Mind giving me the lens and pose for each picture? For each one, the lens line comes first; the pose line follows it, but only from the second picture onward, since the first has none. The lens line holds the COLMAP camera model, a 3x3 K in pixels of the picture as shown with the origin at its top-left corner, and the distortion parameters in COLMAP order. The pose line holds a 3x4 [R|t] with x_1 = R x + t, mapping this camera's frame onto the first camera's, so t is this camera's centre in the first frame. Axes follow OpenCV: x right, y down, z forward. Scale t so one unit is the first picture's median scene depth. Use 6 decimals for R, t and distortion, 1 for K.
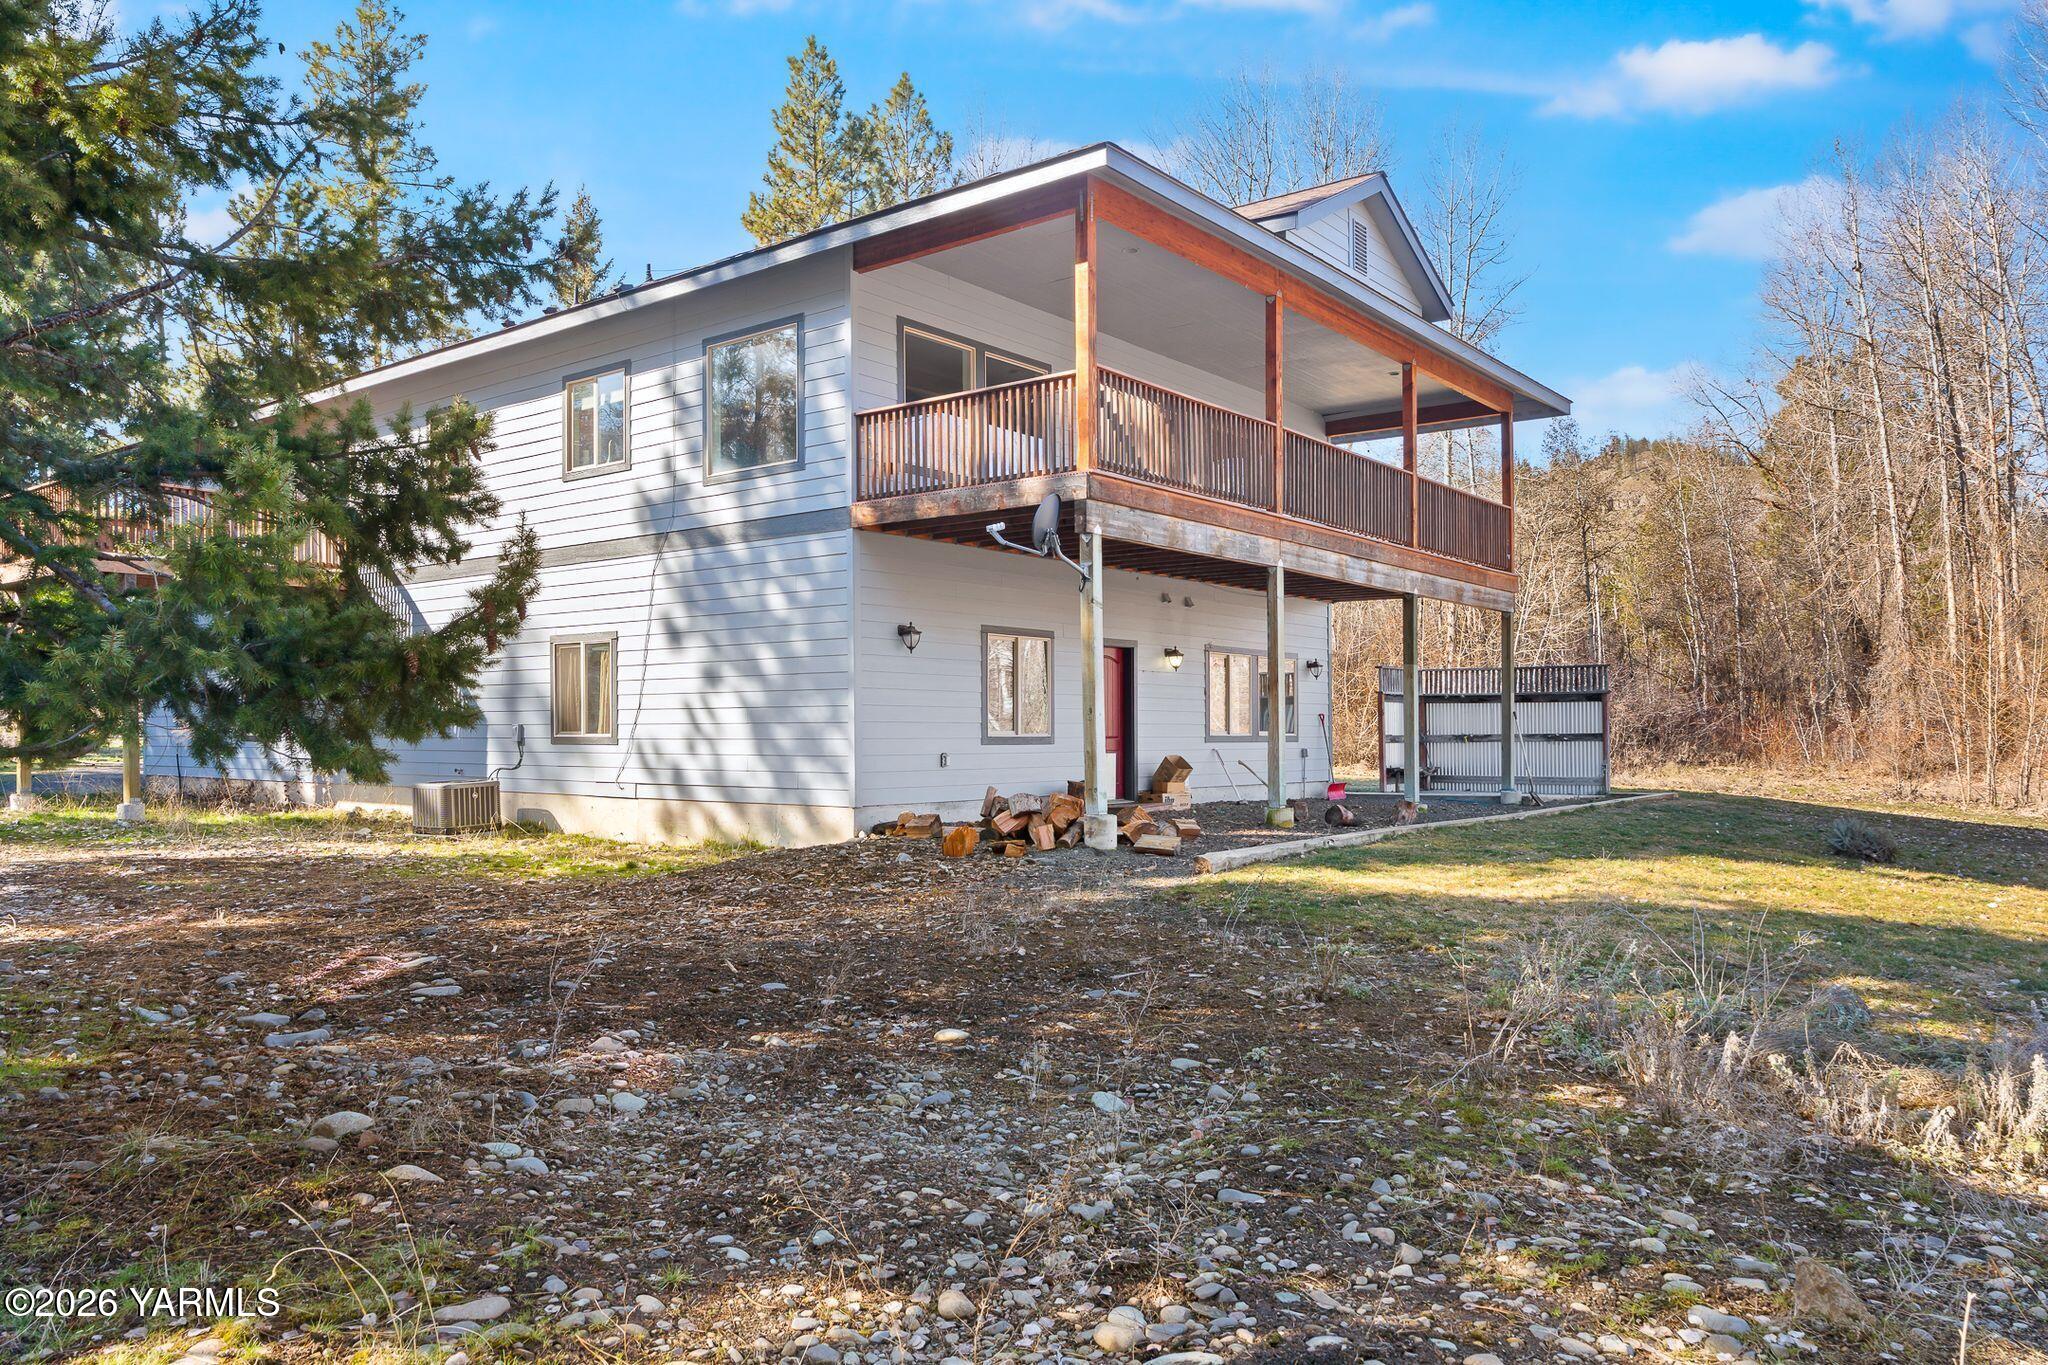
lens RADIAL K [[1496.8, 0, 1024.0], [0, 1496.8, 682.5], [0, 0, 1]] dist [-0.039807, -0.000063]
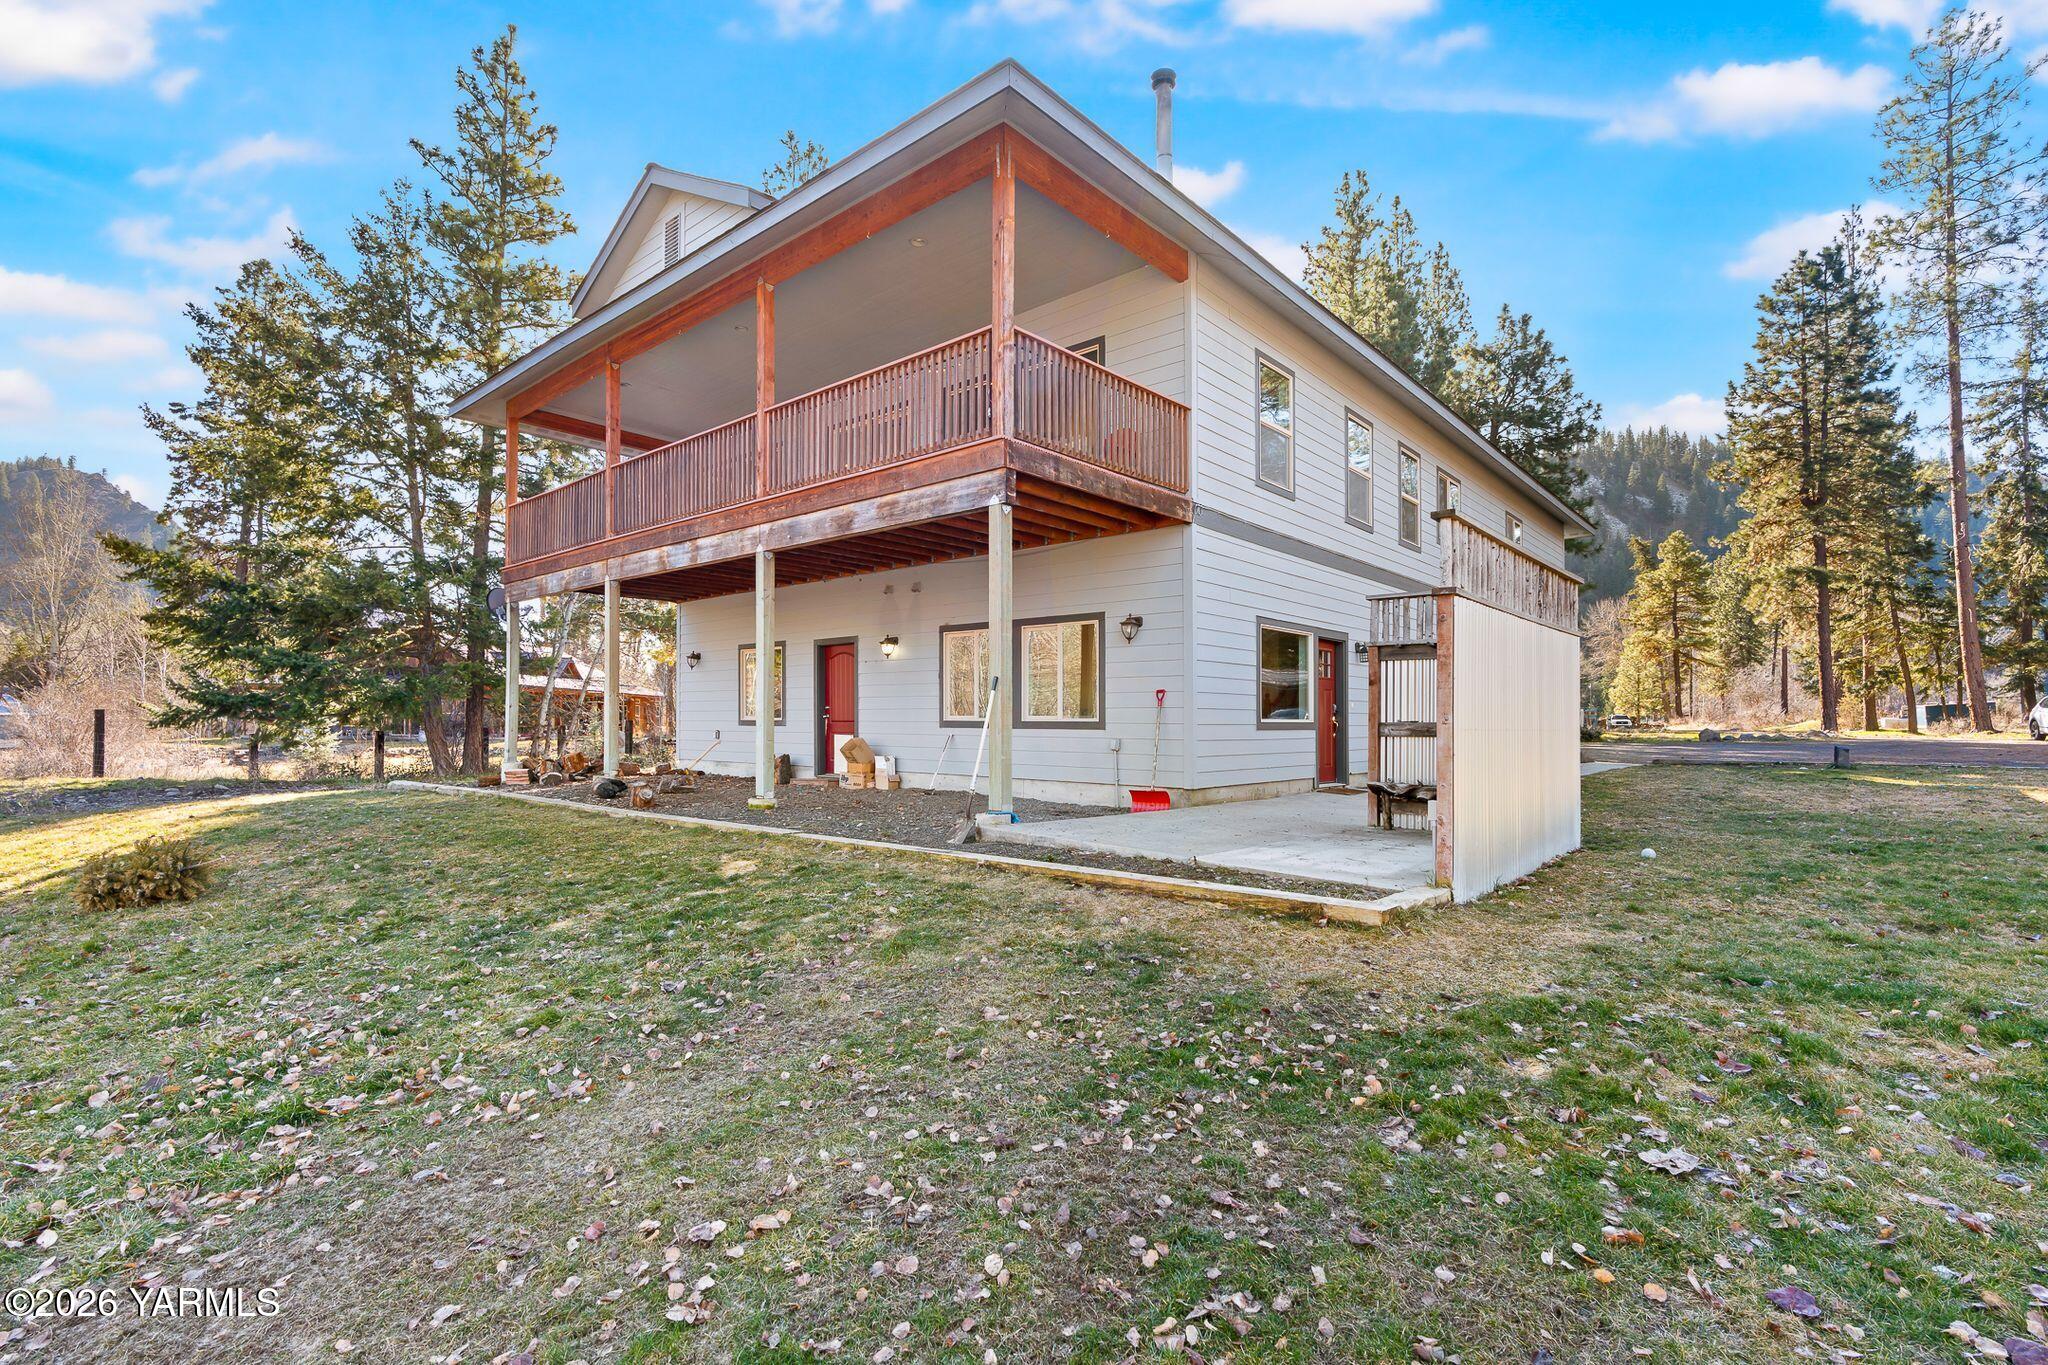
lens RADIAL K [[942.0, 0, 1032.0], [0, 942.0, 656.5], [0, 0, 1]] dist [0.016787, 0.000884]
pose [[-0.042981, -0.063223, -0.997073, 0.773033], [0.034921, 0.997291, -0.064742, 0.038417], [0.998465, -0.037602, -0.040656, 1.159083]]
